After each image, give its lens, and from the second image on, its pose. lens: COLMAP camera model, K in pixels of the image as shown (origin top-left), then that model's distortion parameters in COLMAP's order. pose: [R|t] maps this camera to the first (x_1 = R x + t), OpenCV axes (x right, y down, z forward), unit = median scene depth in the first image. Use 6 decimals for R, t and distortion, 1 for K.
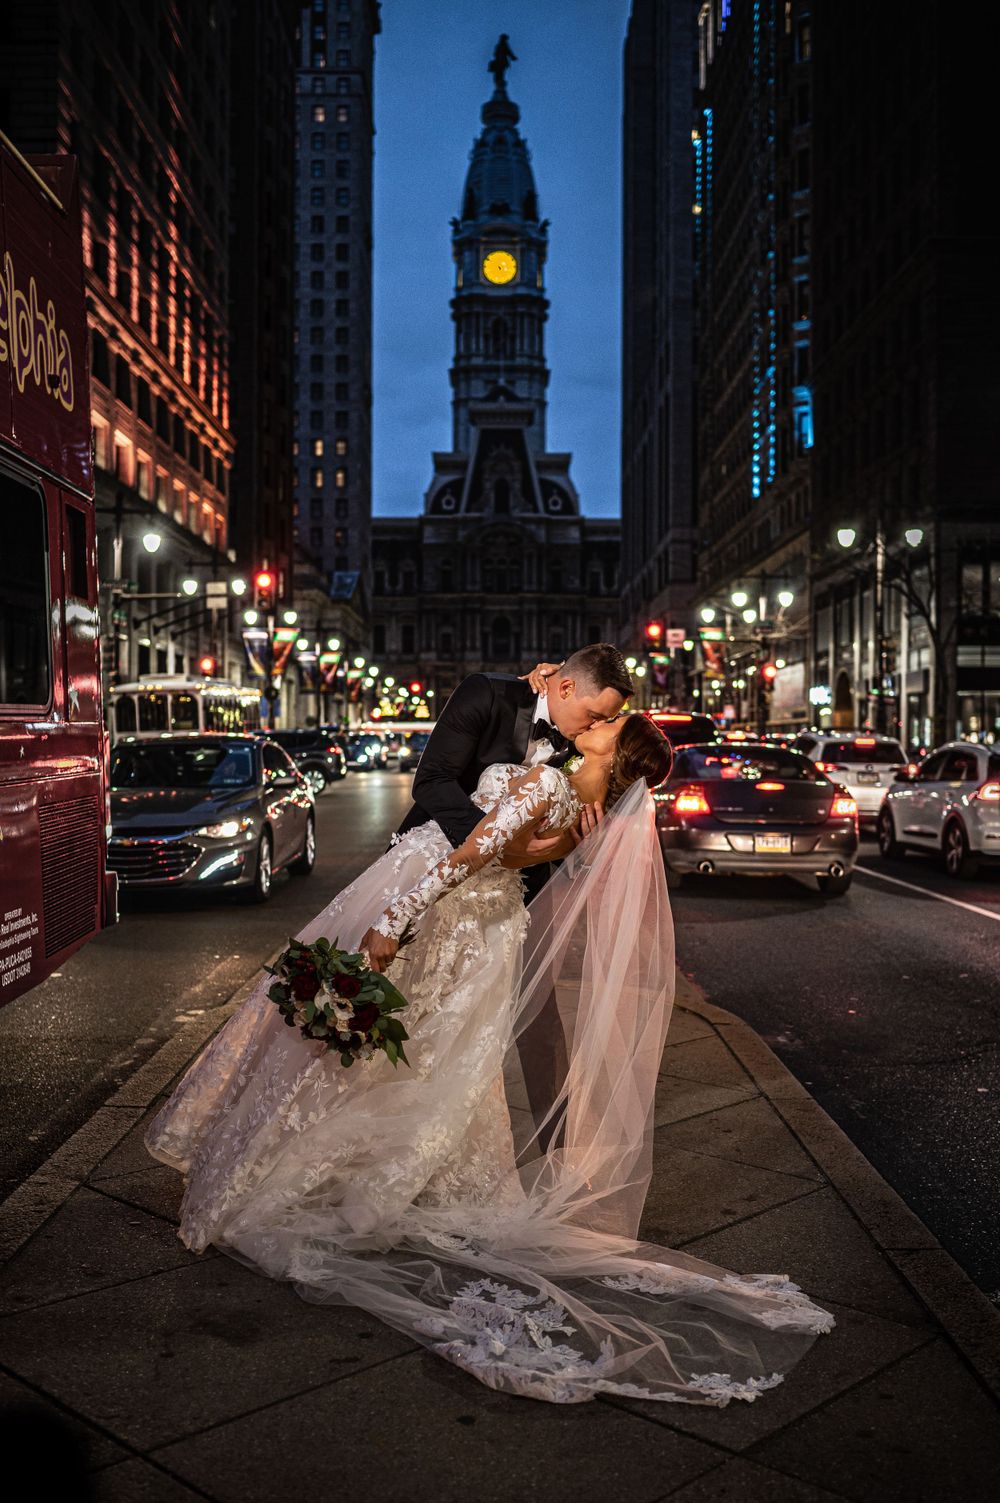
lens RADIAL K [[1378.1, 0, 504.2], [0, 1378.1, 765.9], [0, 0, 1]] dist [-0.051083, 0.000000]
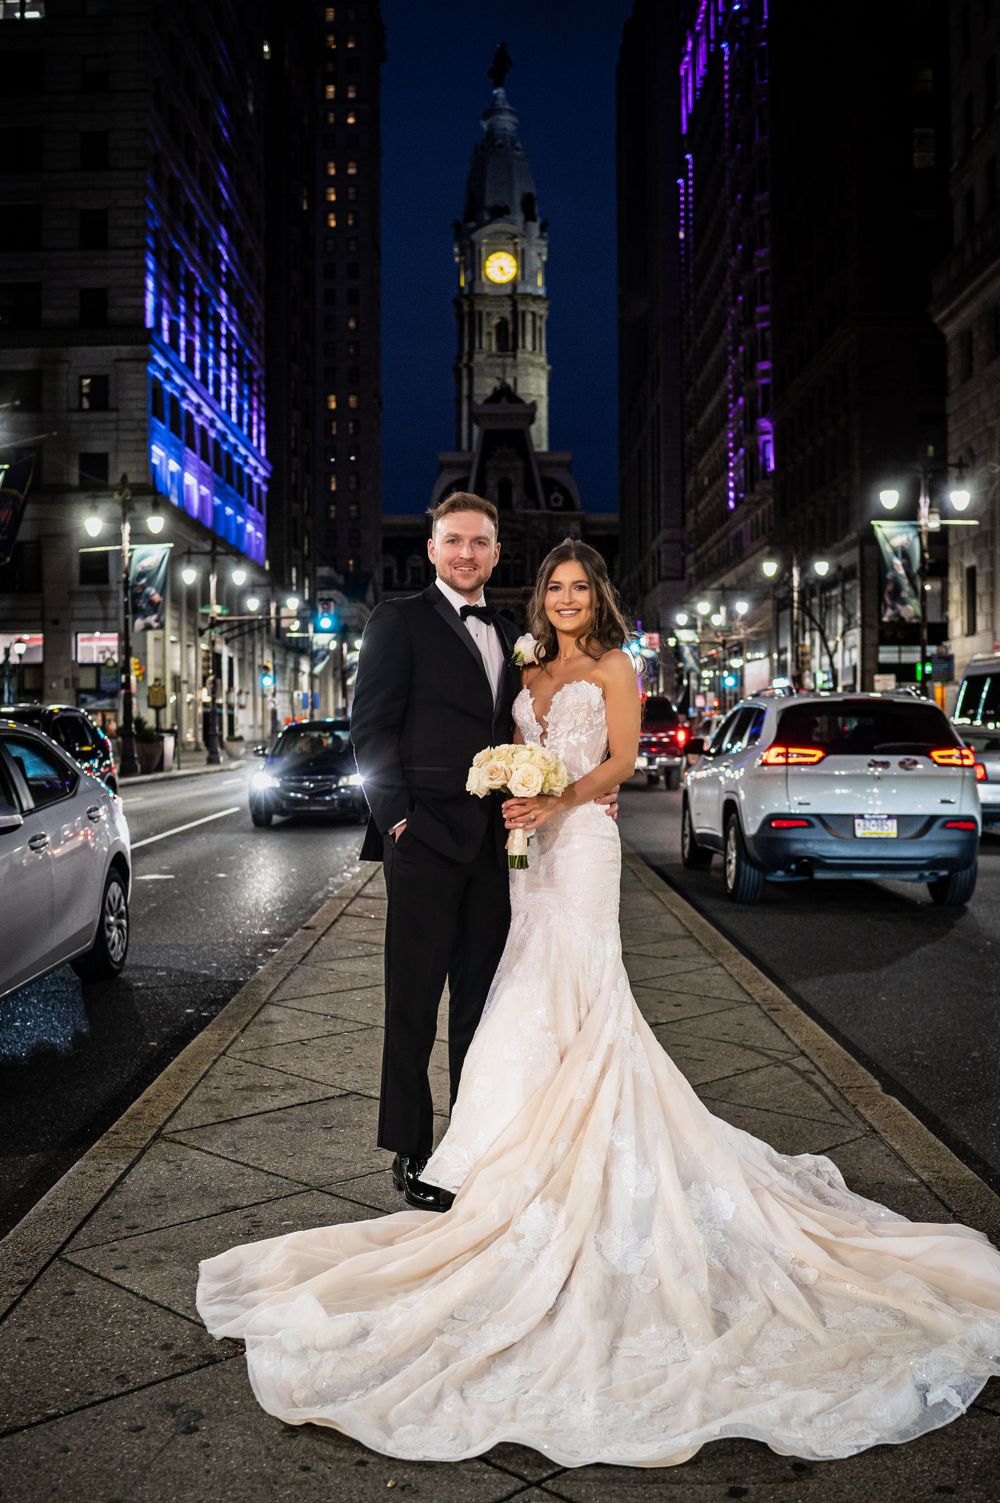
lens RADIAL K [[1378.1, 0, 502.0], [0, 1378.1, 734.9], [0, 0, 1]] dist [-0.051083, 0.000000]
pose [[0.999936, -0.009812, -0.005646, -0.000158], [0.009735, 0.999862, -0.013433, 0.003364], [0.005777, 0.013377, 0.999894, -0.155067]]
